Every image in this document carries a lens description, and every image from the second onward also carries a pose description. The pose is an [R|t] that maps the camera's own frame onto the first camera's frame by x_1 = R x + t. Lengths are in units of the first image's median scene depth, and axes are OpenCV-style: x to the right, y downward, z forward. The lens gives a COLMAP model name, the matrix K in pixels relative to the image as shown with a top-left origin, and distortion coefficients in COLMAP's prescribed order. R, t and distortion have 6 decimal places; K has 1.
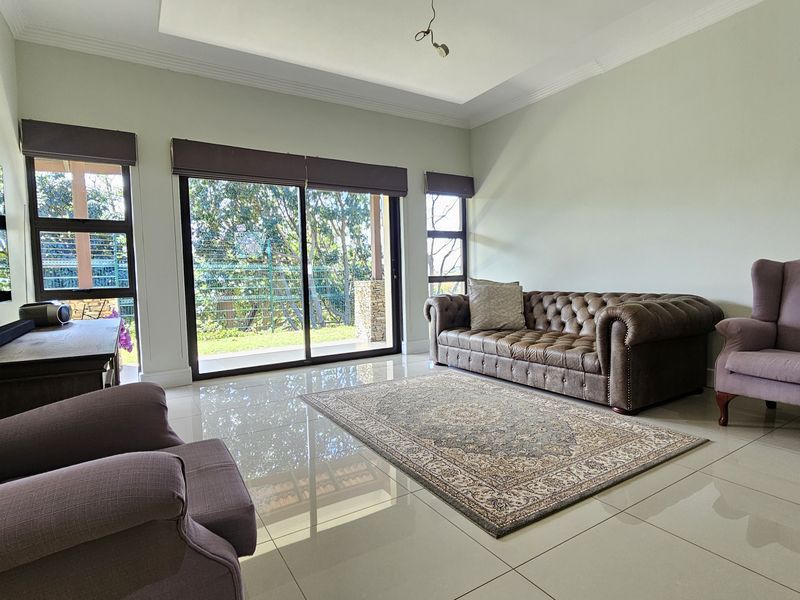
lens RADIAL K [[440.7, 0, 405.9], [0, 440.7, 302.8], [0, 0, 1]] dist [0.012422, -0.000578]
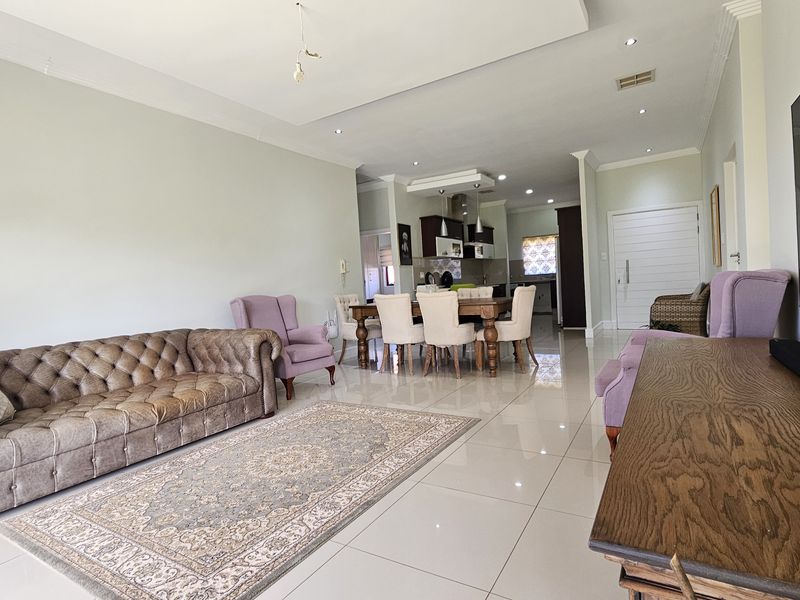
lens RADIAL K [[440.7, 0, 406.4], [0, 440.7, 297.0], [0, 0, 1]] dist [0.012422, -0.000578]
pose [[-0.444451, 0.026267, 0.895418, -0.570280], [0.124097, 0.991738, 0.032505, -0.054605], [-0.887166, 0.125565, -0.444038, 0.830224]]
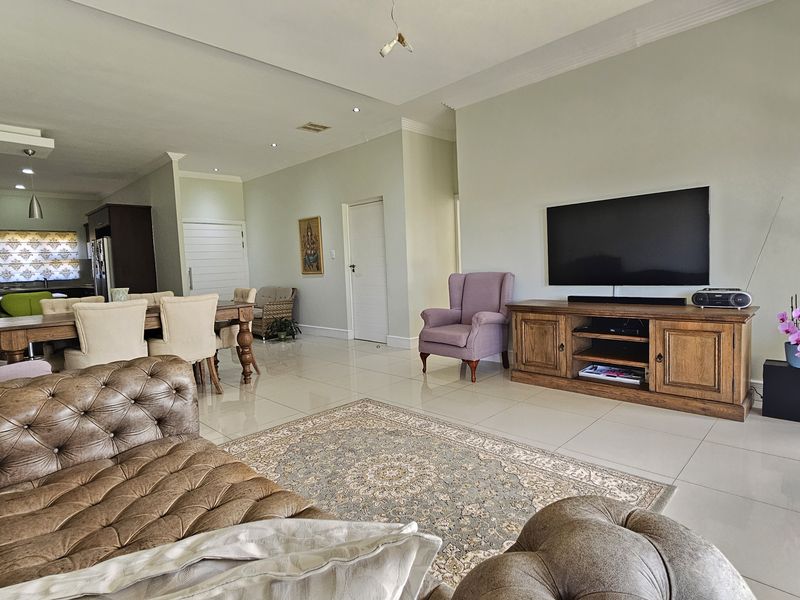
lens RADIAL K [[440.7, 0, 402.1], [0, 440.7, 302.4], [0, 0, 1]] dist [0.012422, -0.000578]
pose [[-0.972921, 0.085597, -0.214703, 0.186952], [0.053816, 0.987261, 0.149733, -0.120933], [0.224785, 0.134124, -0.965133, 1.251747]]
